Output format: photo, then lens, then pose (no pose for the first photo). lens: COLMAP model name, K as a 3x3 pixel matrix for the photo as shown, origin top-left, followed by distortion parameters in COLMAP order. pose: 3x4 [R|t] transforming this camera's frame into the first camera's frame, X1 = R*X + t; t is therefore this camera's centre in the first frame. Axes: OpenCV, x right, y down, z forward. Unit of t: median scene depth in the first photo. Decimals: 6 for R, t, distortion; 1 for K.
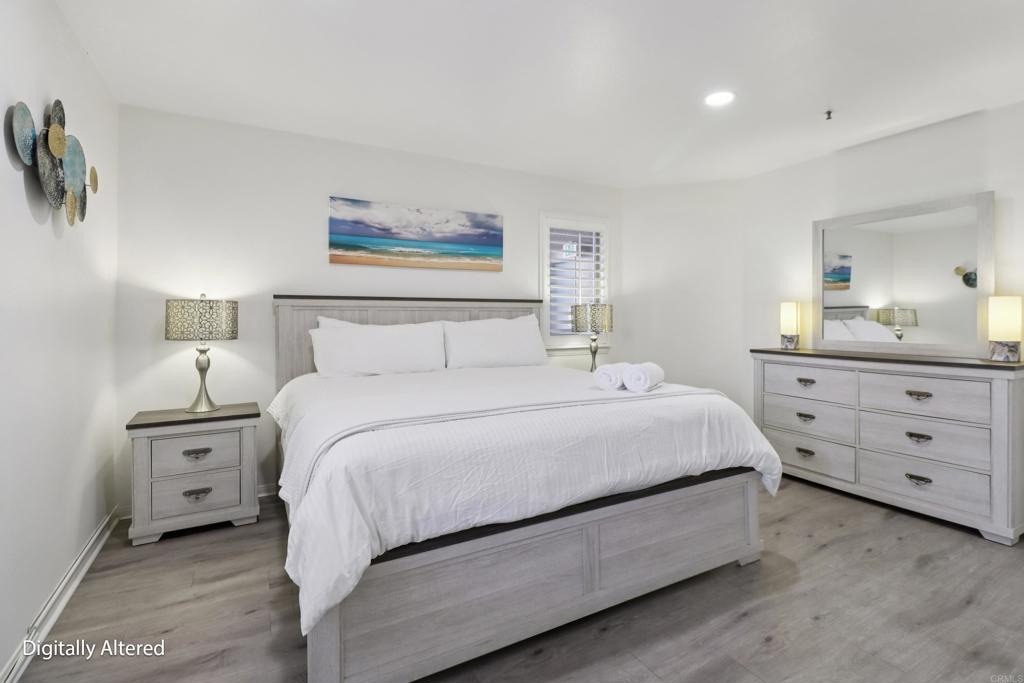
lens RADIAL K [[483.7, 0, 511.5], [0, 483.7, 329.2], [0, 0, 1]] dist [0.000144, -0.008481]
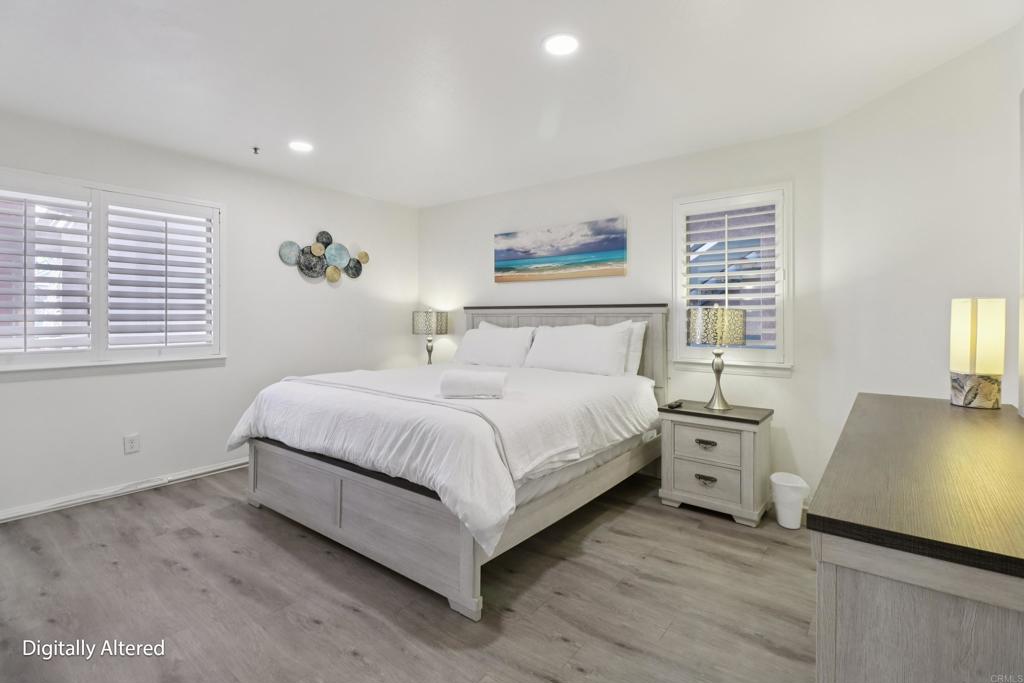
lens RADIAL K [[483.7, 0, 518.4], [0, 483.7, 318.6], [0, 0, 1]] dist [0.000144, -0.008481]
pose [[0.399531, -0.004193, -0.916710, 0.829843], [-0.033325, 0.999262, -0.019094, -0.009468], [0.916114, 0.038178, 0.399097, 0.469417]]
